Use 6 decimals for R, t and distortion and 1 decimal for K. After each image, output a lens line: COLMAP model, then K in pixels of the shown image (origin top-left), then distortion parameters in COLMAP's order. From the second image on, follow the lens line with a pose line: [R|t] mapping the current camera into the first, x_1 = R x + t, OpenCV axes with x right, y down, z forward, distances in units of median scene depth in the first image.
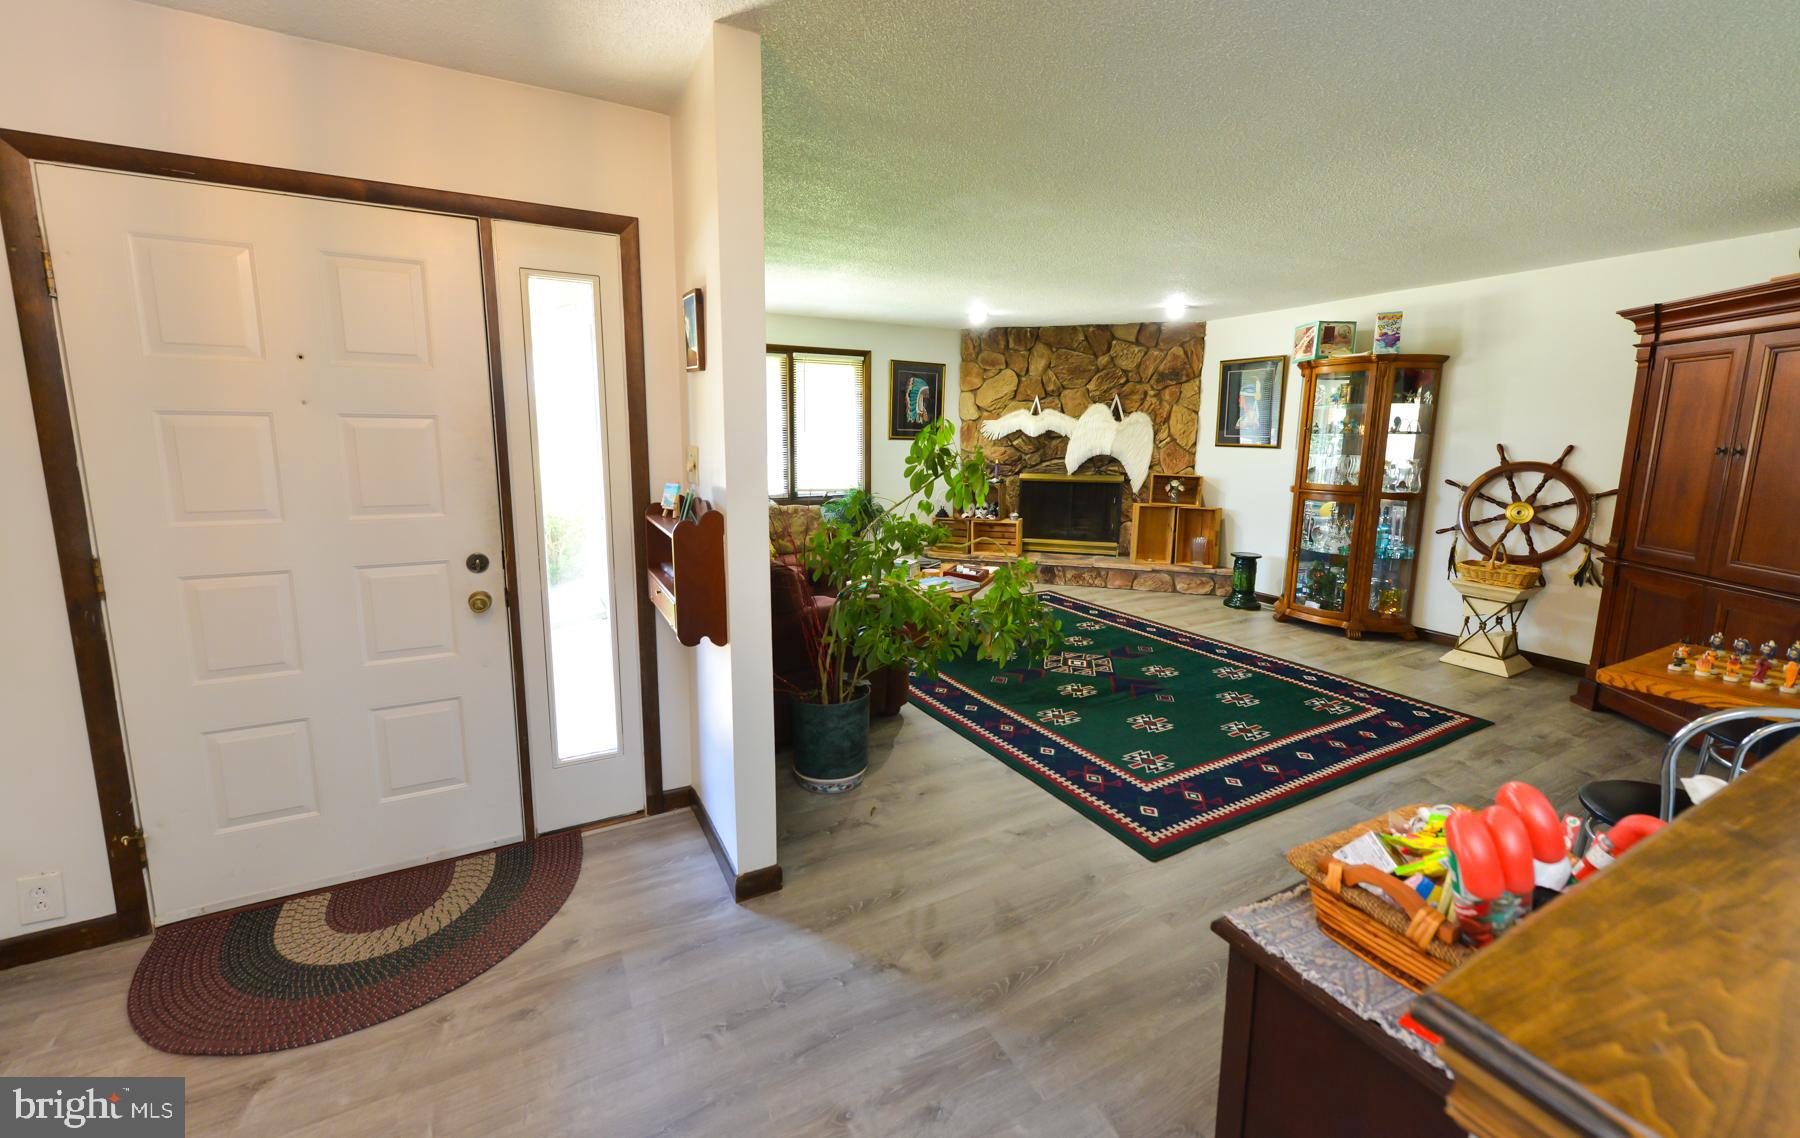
lens RADIAL K [[718.8, 0, 894.2], [0, 718.8, 537.0], [0, 0, 1]] dist [0.002148, -0.001995]
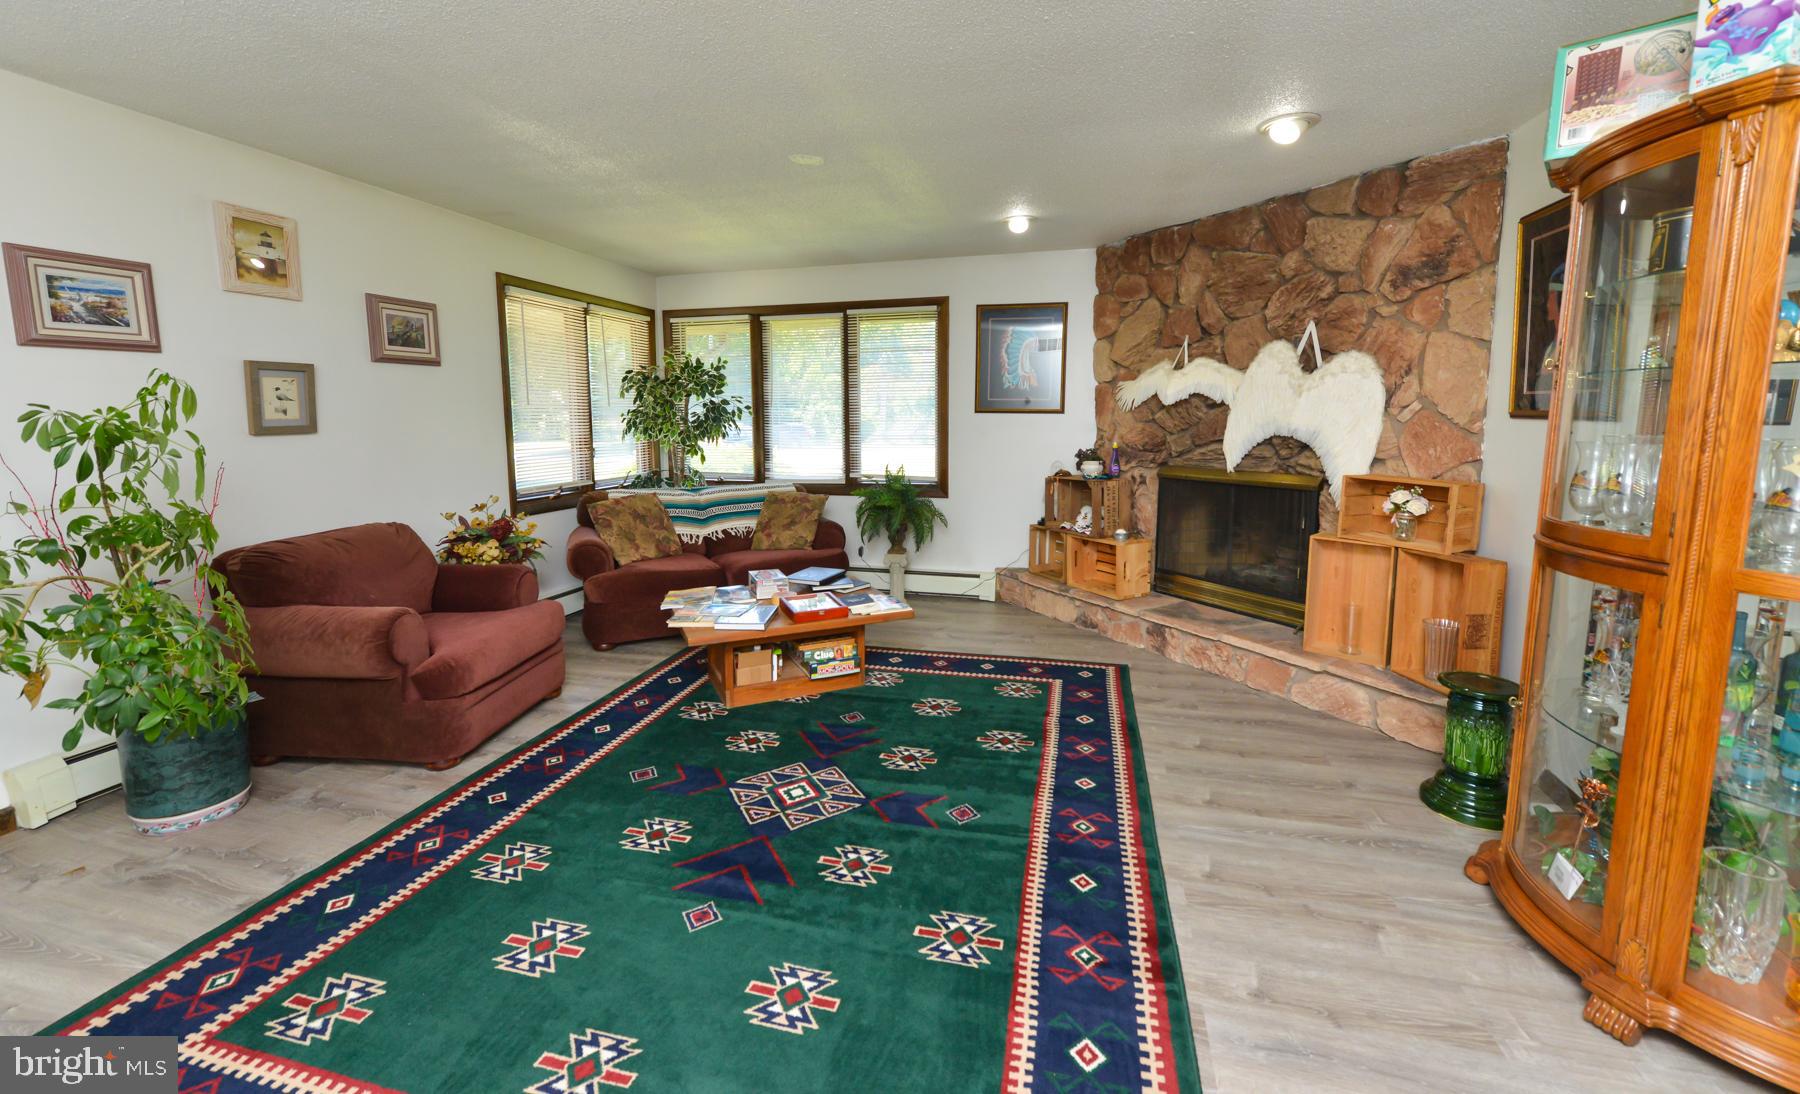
lens RADIAL K [[737.2, 0, 896.7], [0, 737.2, 495.6], [0, 0, 1]] dist [0.001659, -0.002677]
pose [[0.721128, 0.064463, -0.689796, 0.648292], [-0.089187, 0.996015, -0.000159, -0.062061], [0.687037, 0.061635, 0.724004, 0.568981]]
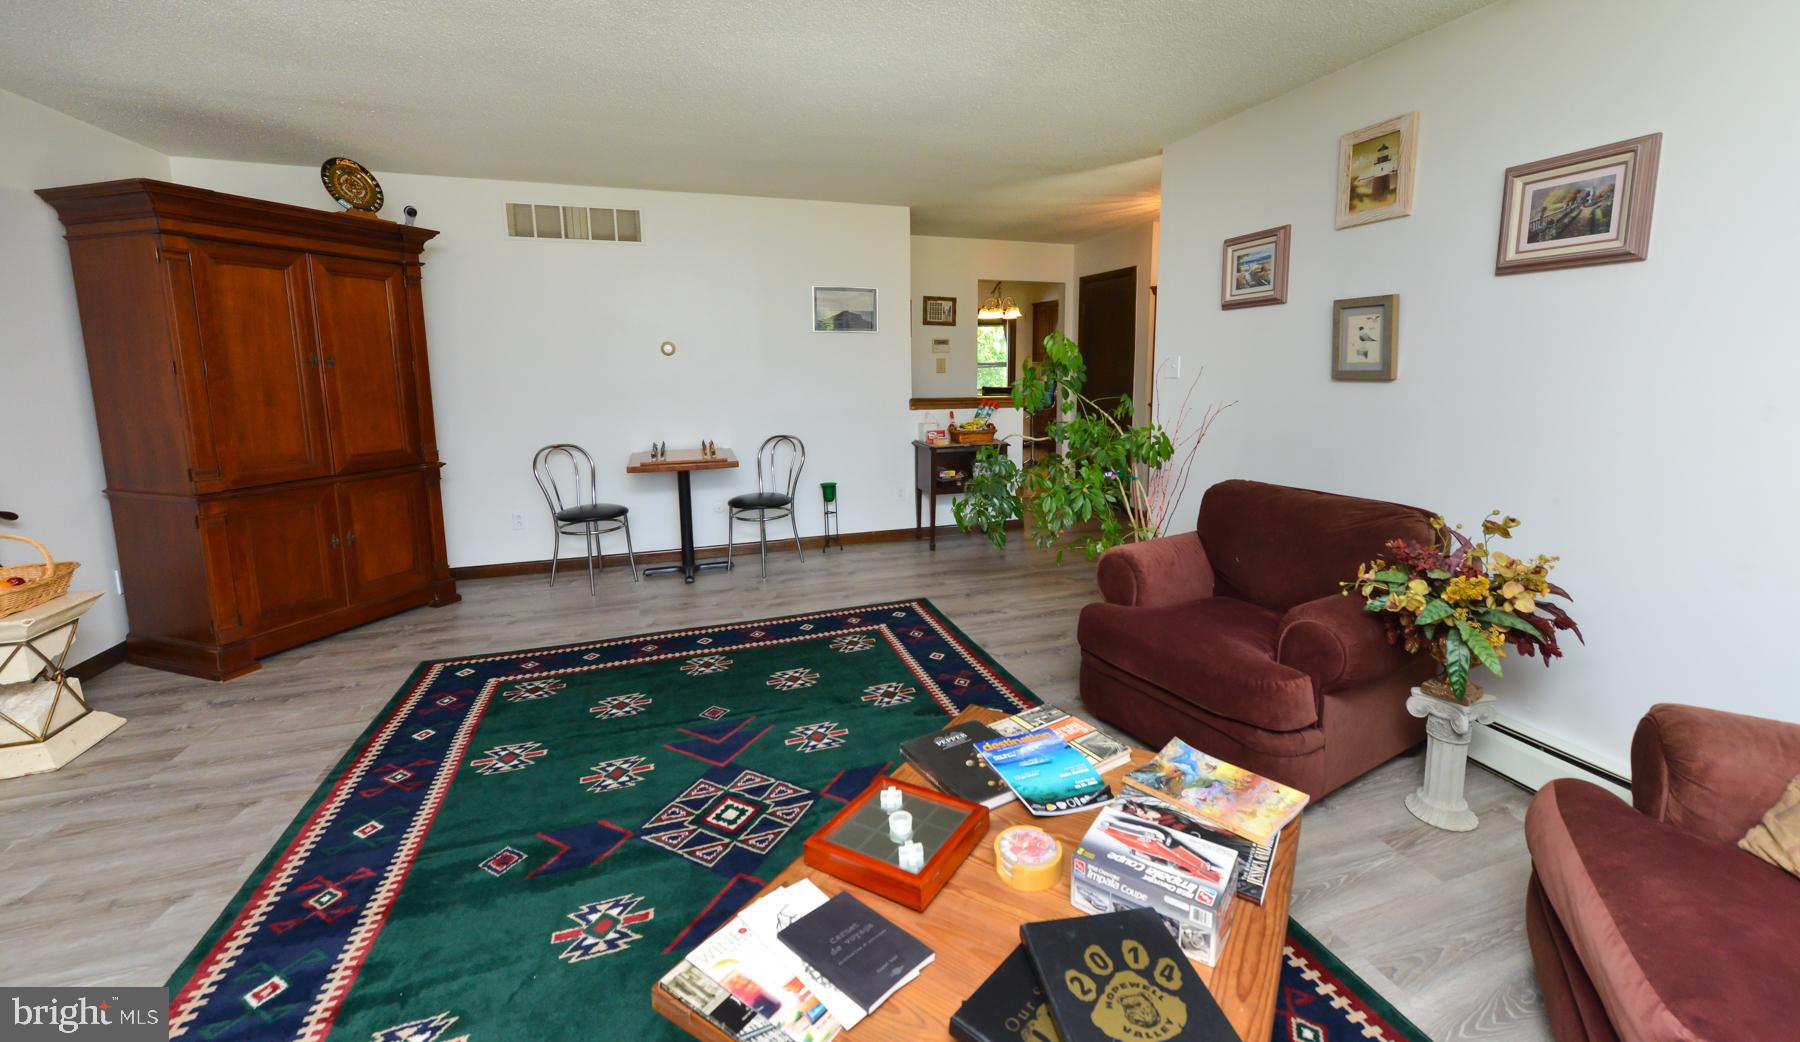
lens RADIAL K [[720.9, 0, 919.1], [0, 720.9, 462.4], [0, 0, 1]] dist [0.008465, -0.000798]
pose [[-0.986383, -0.027065, 0.162225, 0.053178], [0.019876, 0.959521, 0.280936, -0.170936], [-0.163262, 0.280335, -0.945916, 1.268396]]
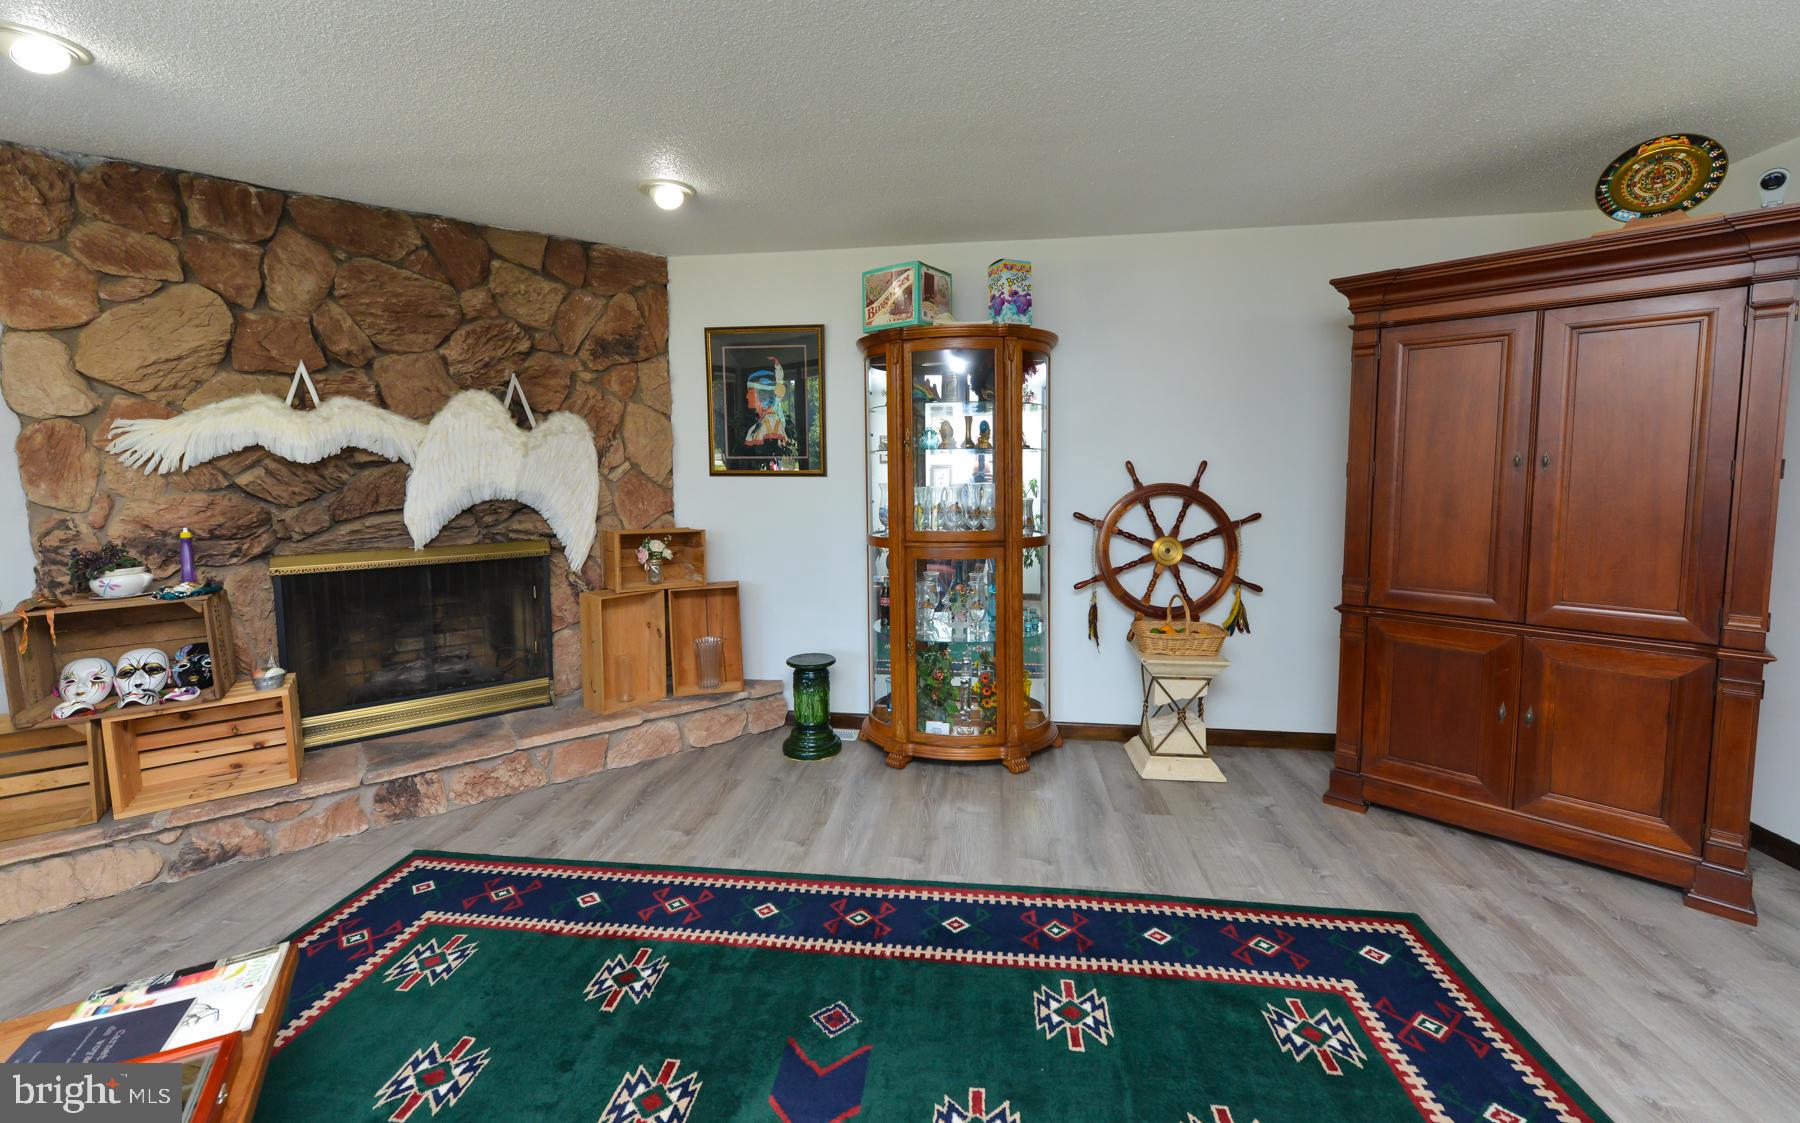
lens RADIAL K [[718.8, 0, 902.6], [0, 718.8, 525.9], [0, 0, 1]] dist [0.002148, -0.001995]
pose [[0.583430, -0.079264, 0.808286, 0.088986], [0.128397, 0.991712, 0.004573, -0.091833], [-0.801950, 0.101114, 0.588772, 0.716789]]
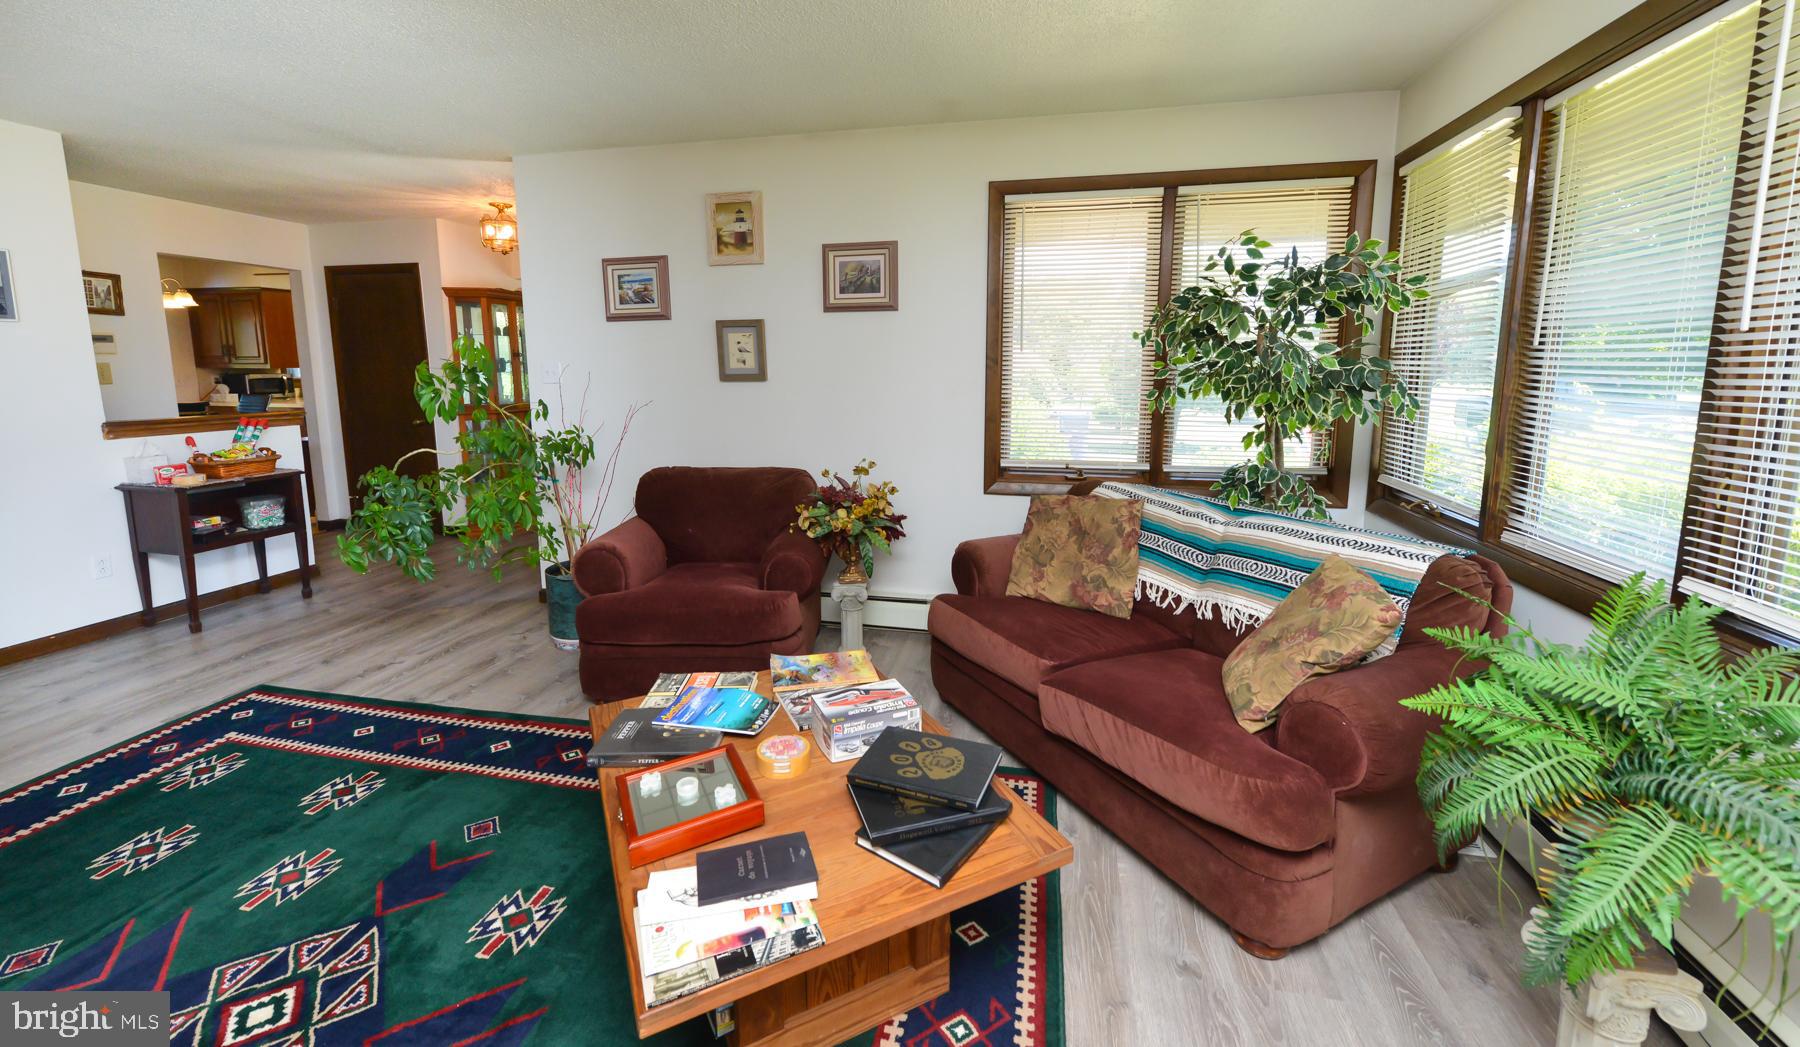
lens RADIAL K [[714.1, 0, 890.0], [0, 714.1, 454.6], [0, 0, 1]] dist [0.004027, -0.000905]
pose [[-0.663713, 0.084851, -0.743159, 0.264561], [-0.111646, 0.971177, 0.210596, -0.167027], [0.739608, 0.222746, -0.635110, 1.266841]]
